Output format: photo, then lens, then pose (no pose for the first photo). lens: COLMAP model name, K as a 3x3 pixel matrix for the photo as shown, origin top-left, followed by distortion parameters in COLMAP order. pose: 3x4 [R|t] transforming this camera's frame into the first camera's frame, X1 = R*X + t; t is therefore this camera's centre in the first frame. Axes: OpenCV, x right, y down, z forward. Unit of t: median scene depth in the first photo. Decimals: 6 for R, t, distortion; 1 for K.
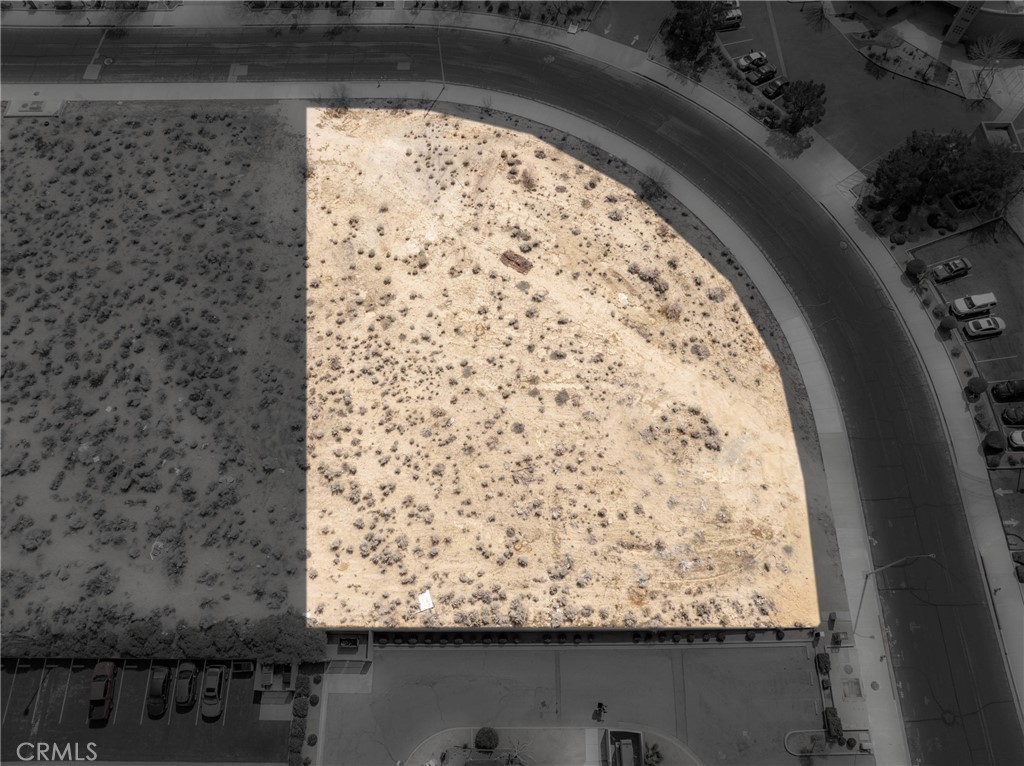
lens RADIAL K [[721.4, 0, 514.4], [0, 721.4, 385.0], [0, 0, 1]] dist [-0.034555, -0.003911]
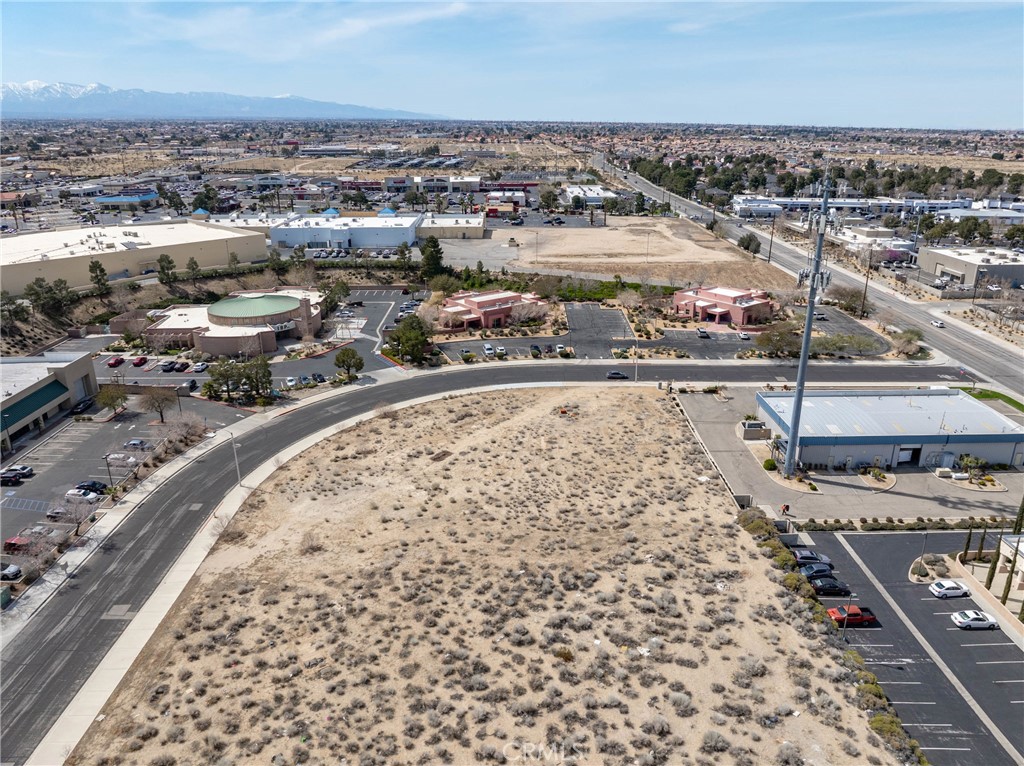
lens RADIAL K [[721.4, 0, 521.5], [0, 721.4, 370.8], [0, 0, 1]] dist [-0.034555, -0.003911]
pose [[-0.020190, -0.324700, 0.945602, -1.259177], [0.911769, 0.382072, 0.150663, -0.310749], [-0.410208, 0.865212, 0.288337, 0.445687]]
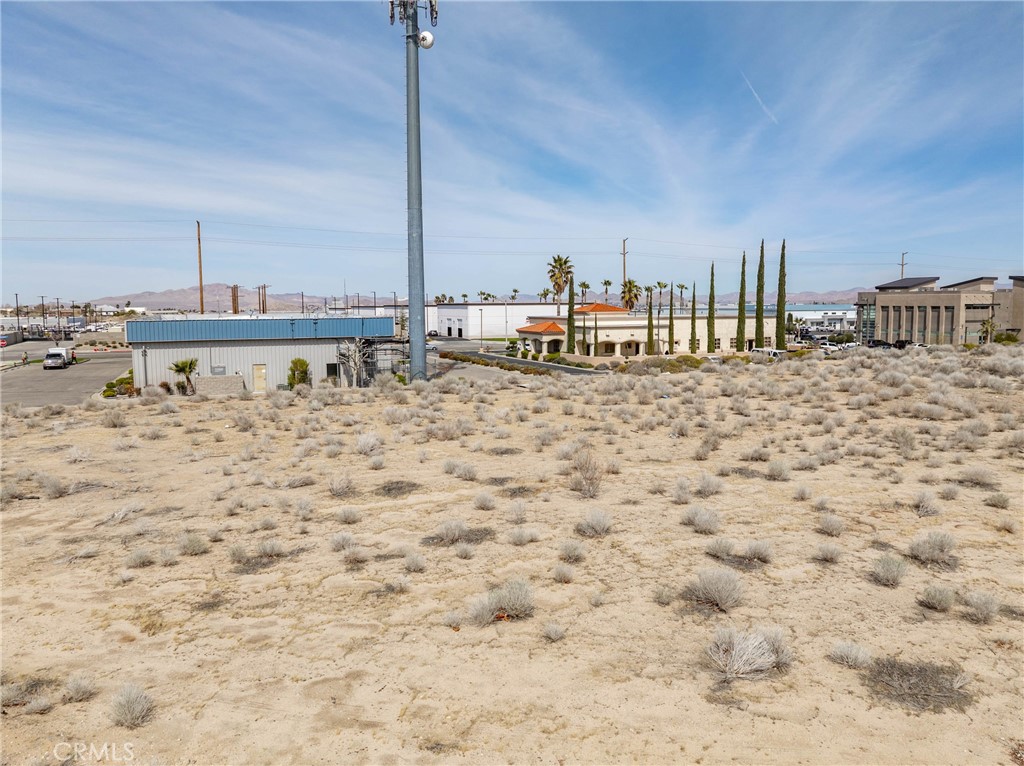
lens RADIAL K [[721.4, 0, 517.8], [0, 721.4, 364.2], [0, 0, 1]] dist [-0.034555, -0.003911]
pose [[-0.921892, 0.036866, -0.385690, 0.123276], [-0.351226, 0.340746, 0.872085, -0.245104], [0.163573, 0.939432, -0.301182, 1.007588]]
